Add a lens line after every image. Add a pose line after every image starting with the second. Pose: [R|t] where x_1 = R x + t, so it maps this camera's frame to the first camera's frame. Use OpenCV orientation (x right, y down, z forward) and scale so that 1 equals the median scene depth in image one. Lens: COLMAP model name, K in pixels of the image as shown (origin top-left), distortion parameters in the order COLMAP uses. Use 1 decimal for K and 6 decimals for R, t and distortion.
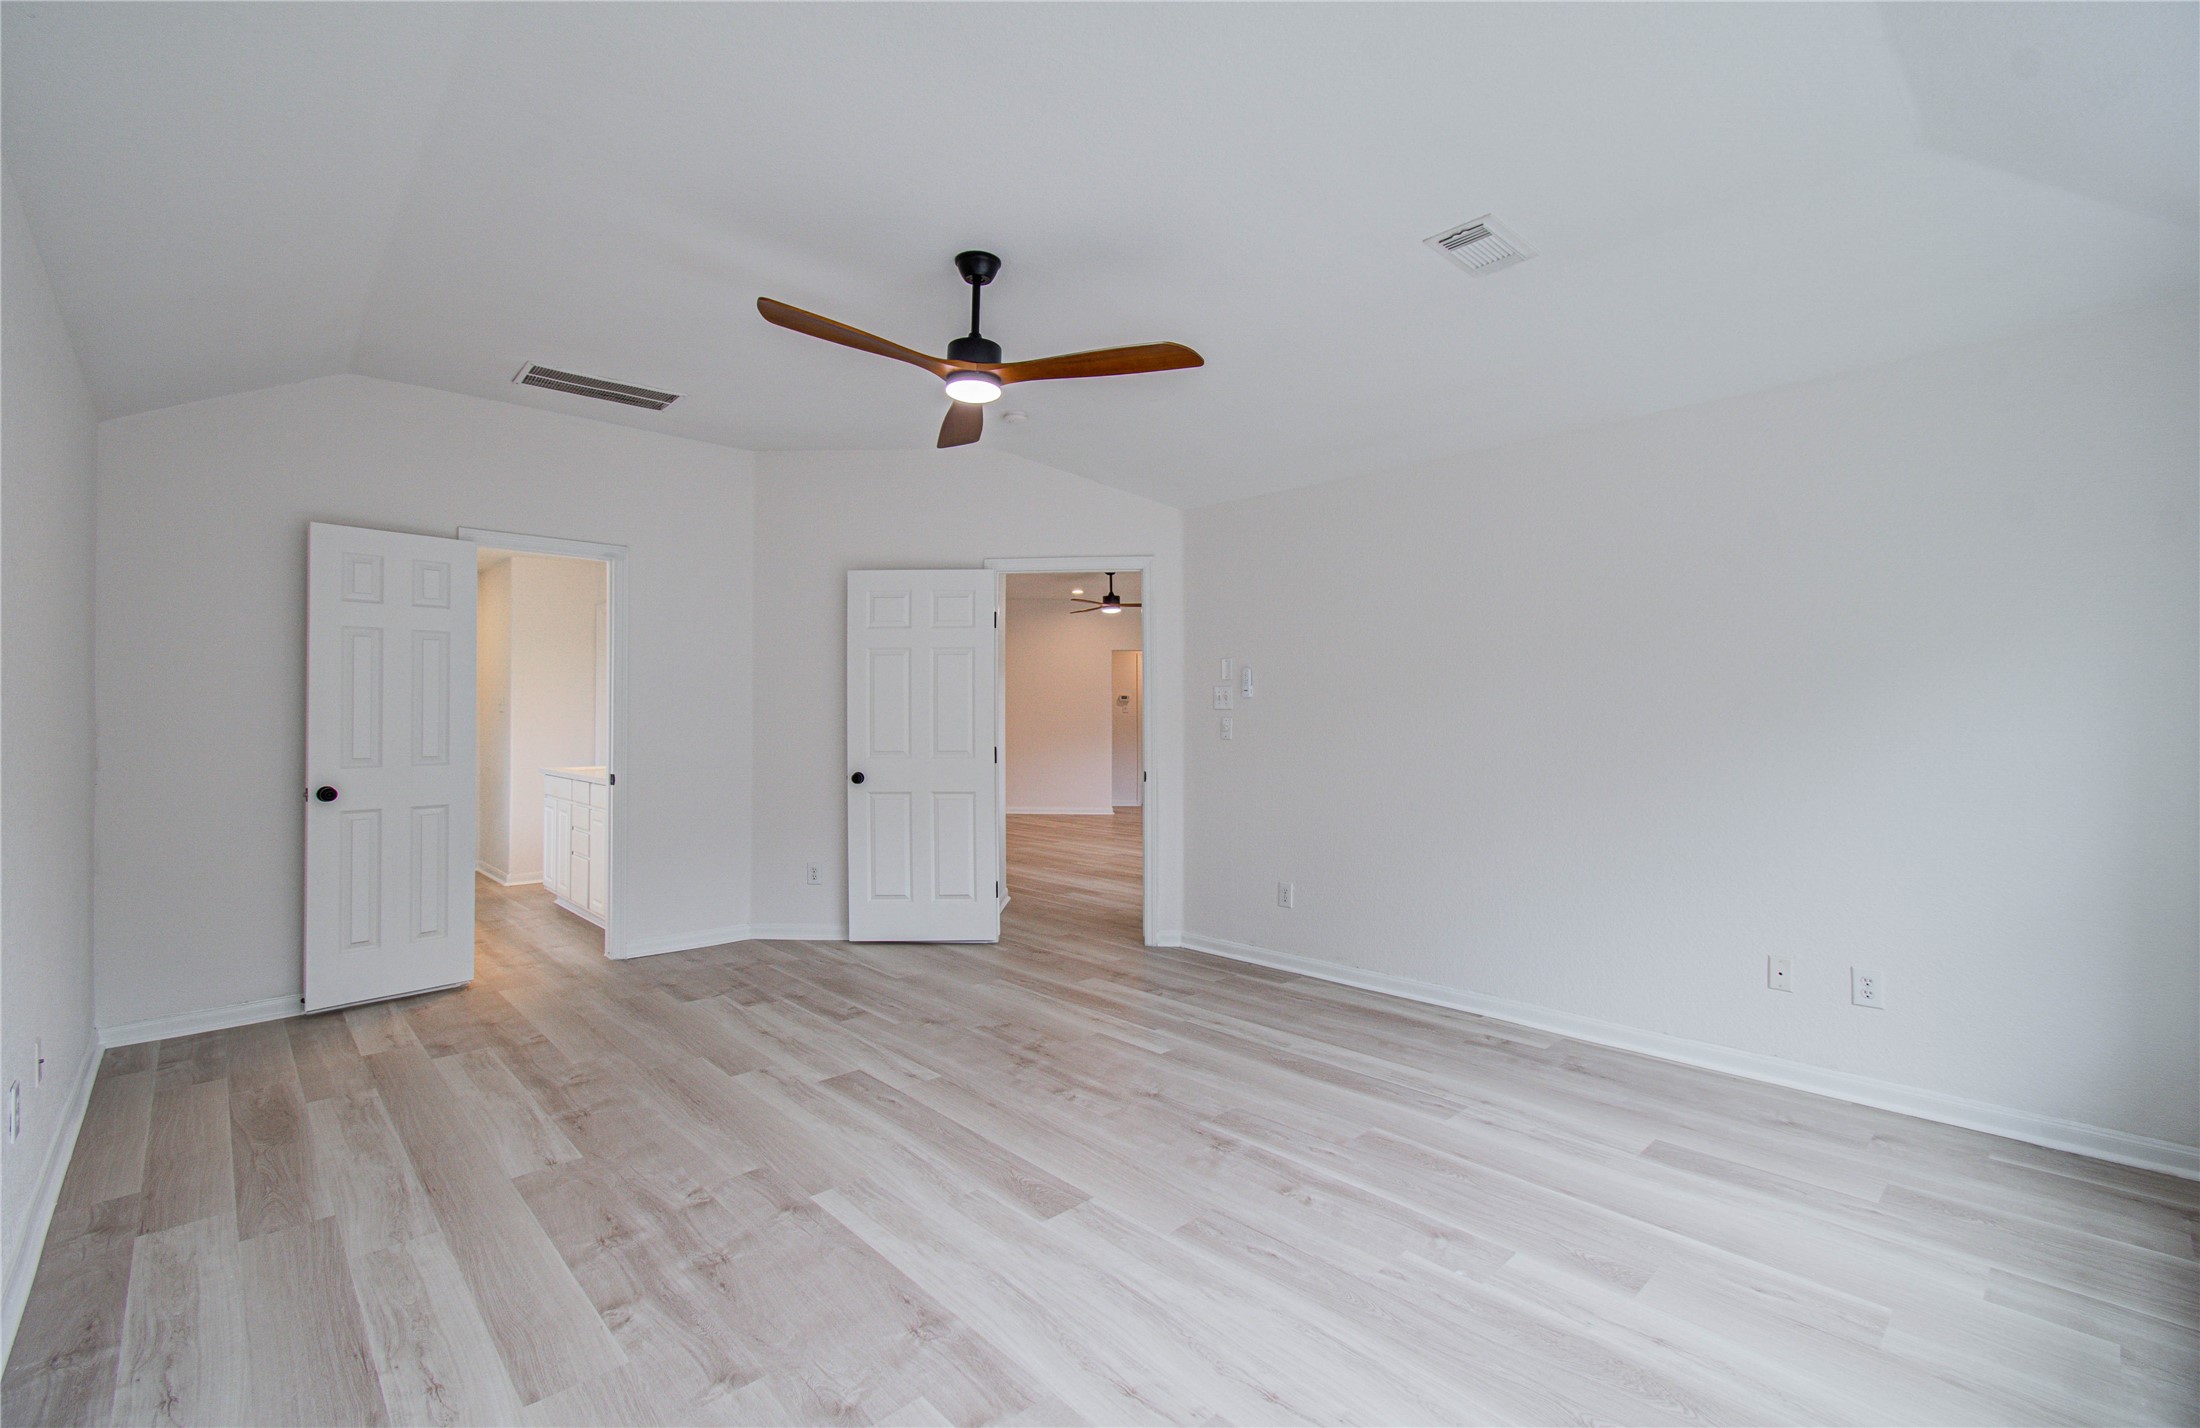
lens RADIAL K [[933.3, 0, 1100.0], [0, 933.3, 714.0], [0, 0, 1]] dist [-0.017393, 0.001218]
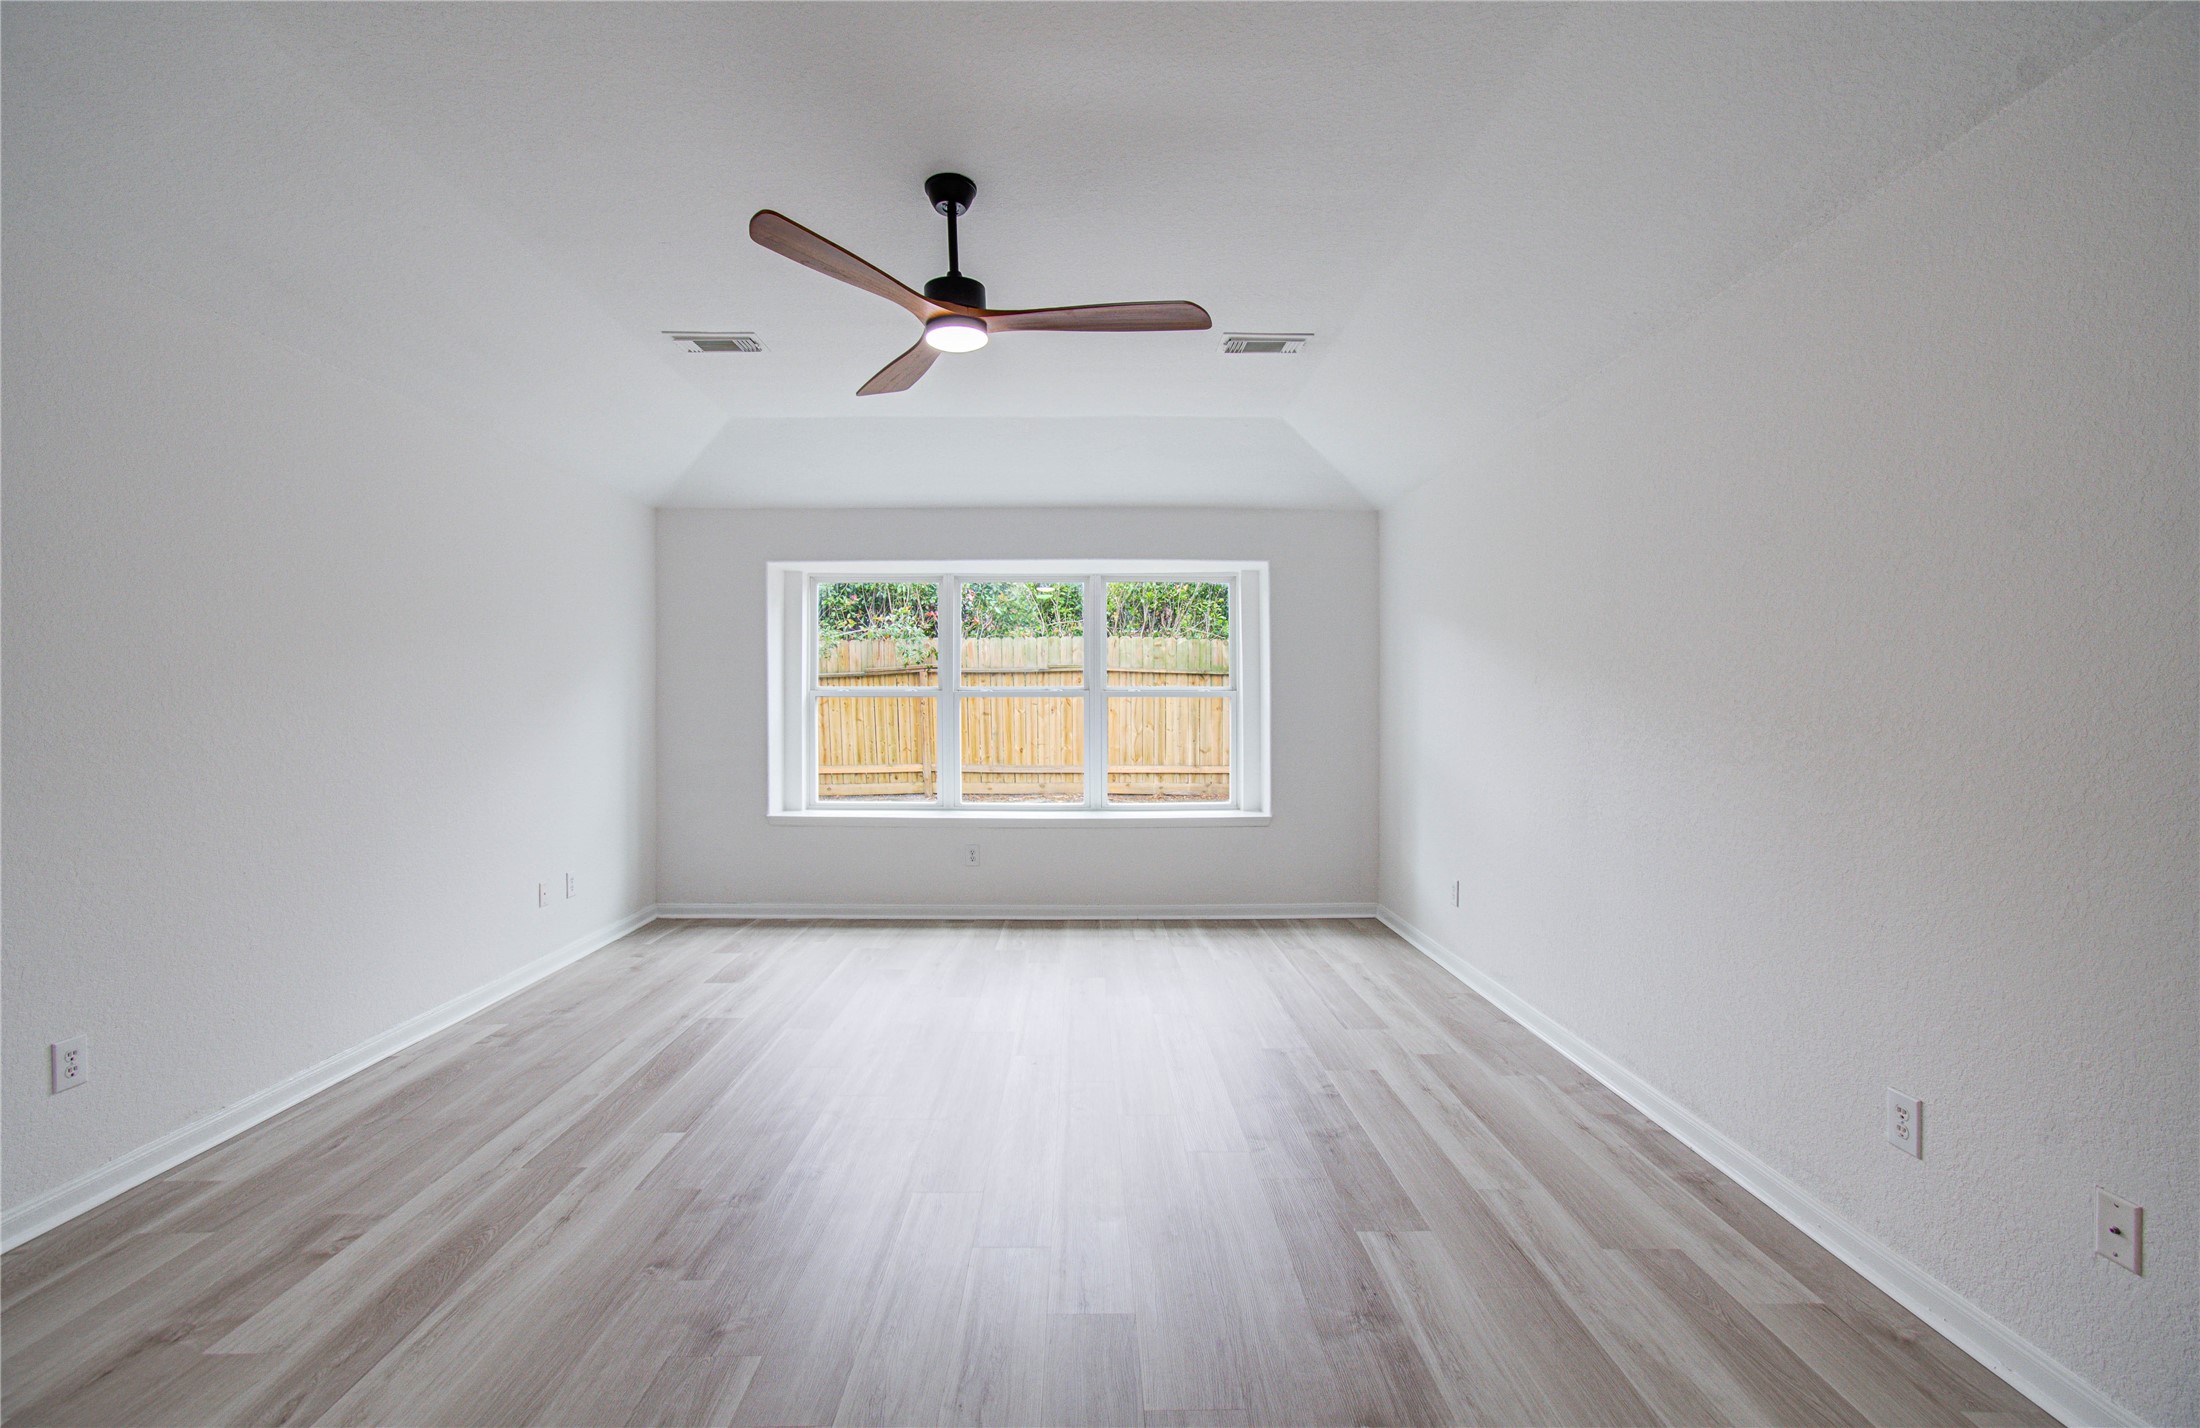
lens RADIAL K [[958.3, 0, 1099.4], [0, 958.3, 720.5], [0, 0, 1]] dist [-0.014546, 0.000059]
pose [[-0.737566, -0.011383, 0.675179, -0.874209], [-0.001758, 0.999887, 0.014936, 0.005899], [-0.675272, 0.009829, -0.737503, 1.619081]]
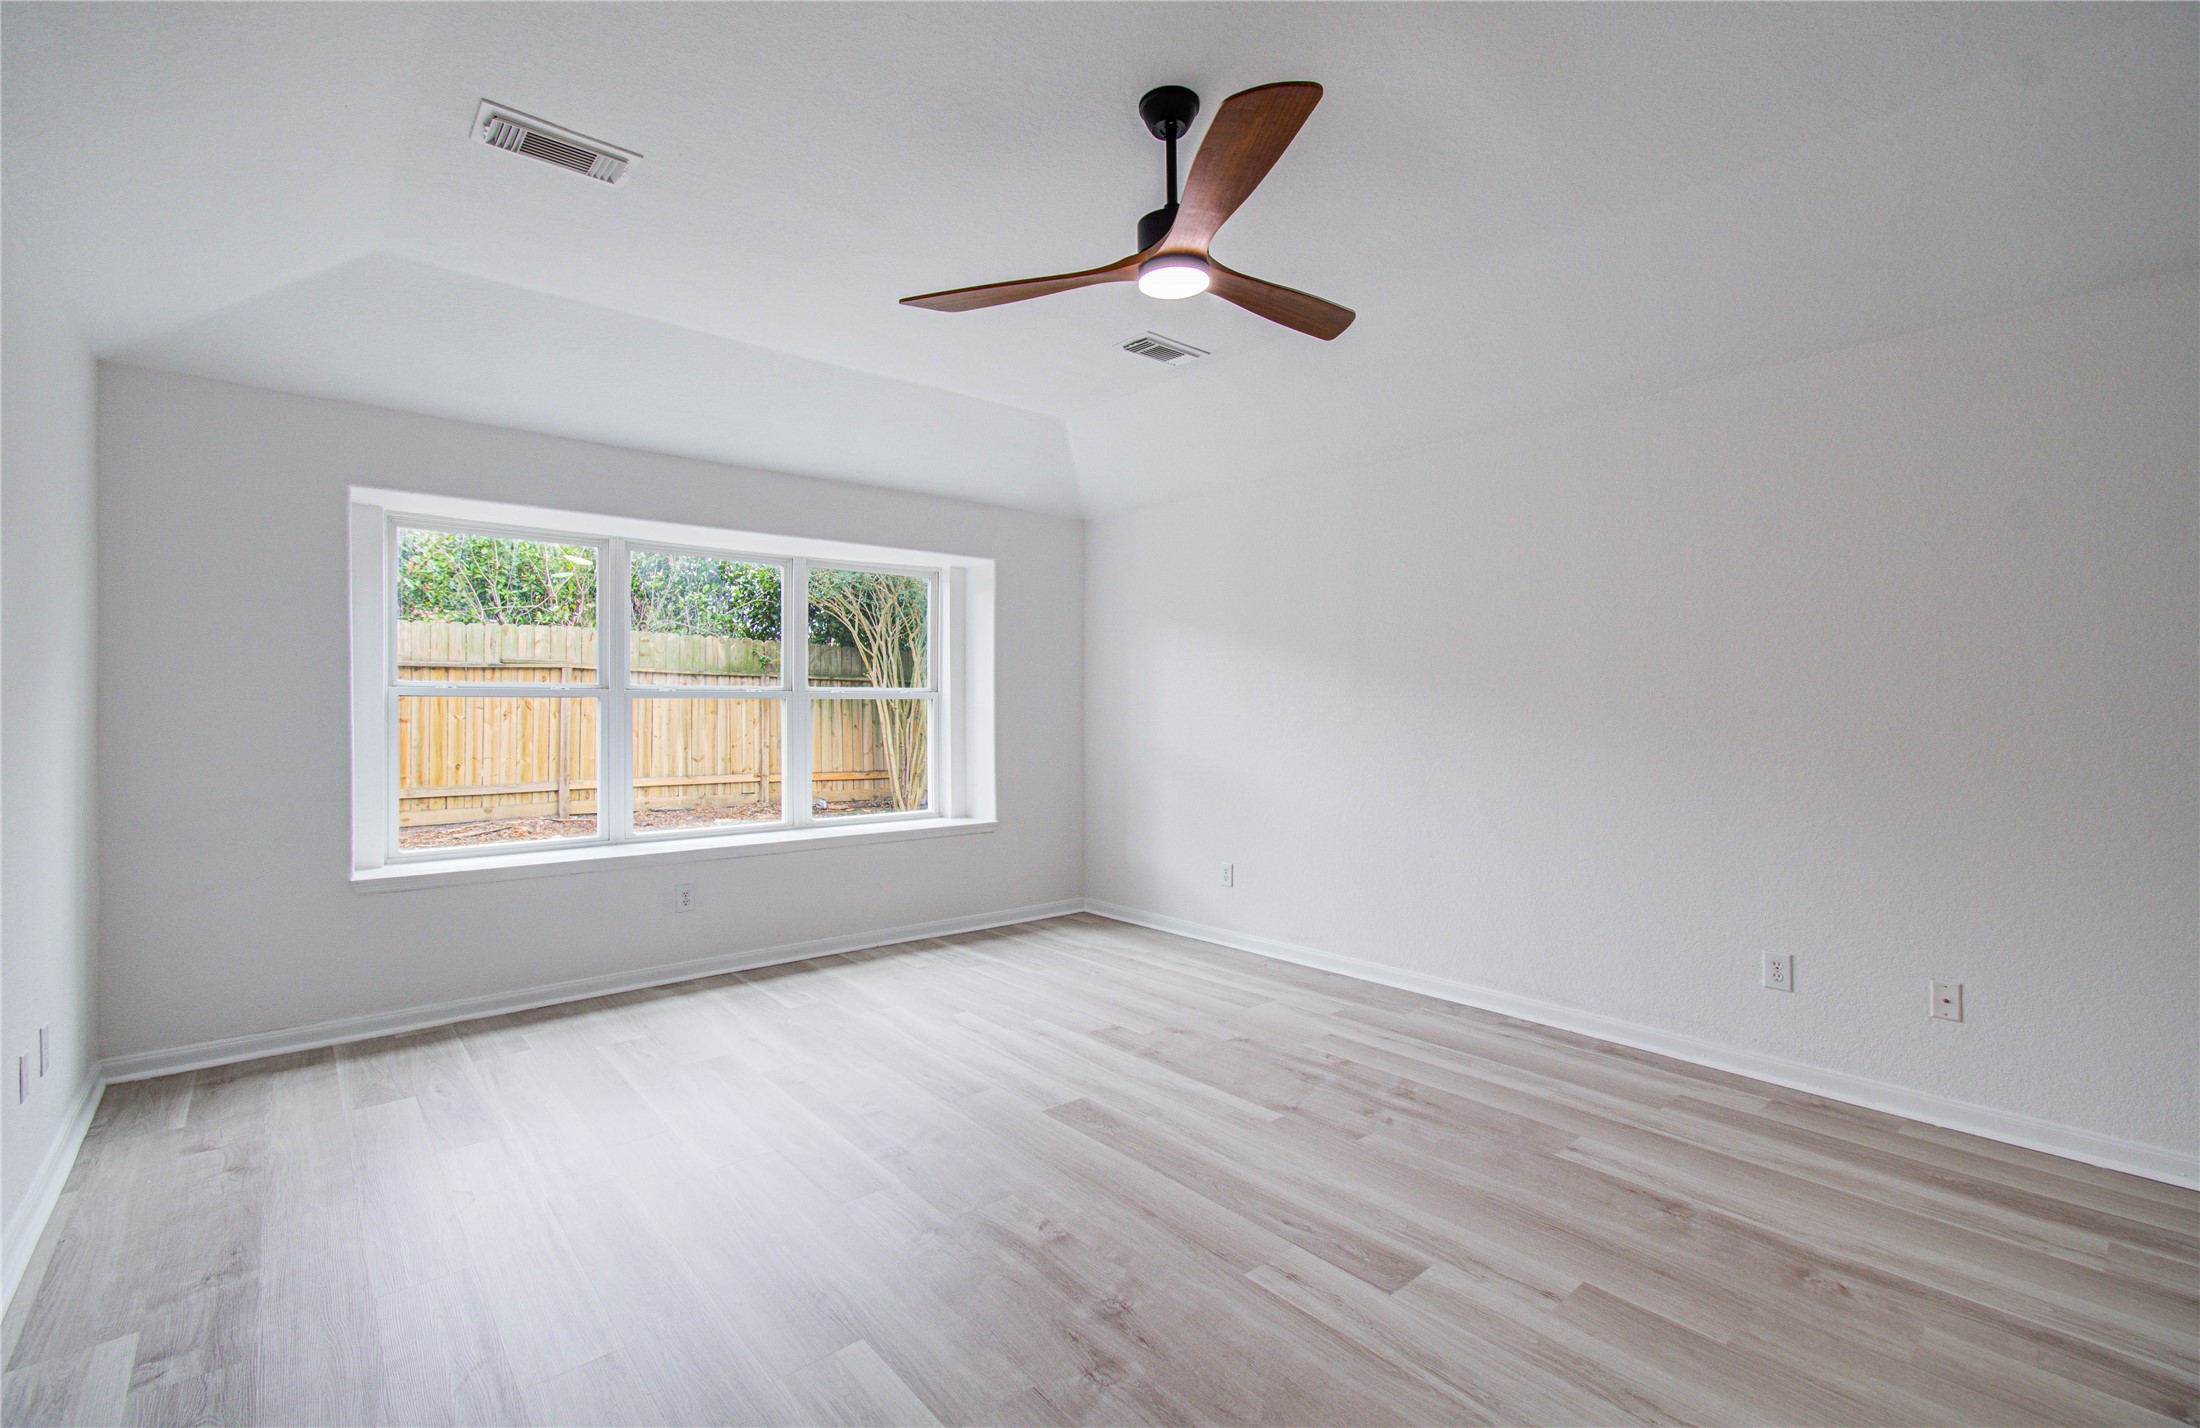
lens RADIAL K [[933.3, 0, 1100.0], [0, 933.3, 714.0], [0, 0, 1]] dist [-0.017393, 0.001218]
pose [[-0.998925, 0.000264, 0.046357, -0.113219], [0.000452, 0.999992, 0.004037, 0.007787], [-0.046356, 0.004054, -0.998917, 1.812424]]
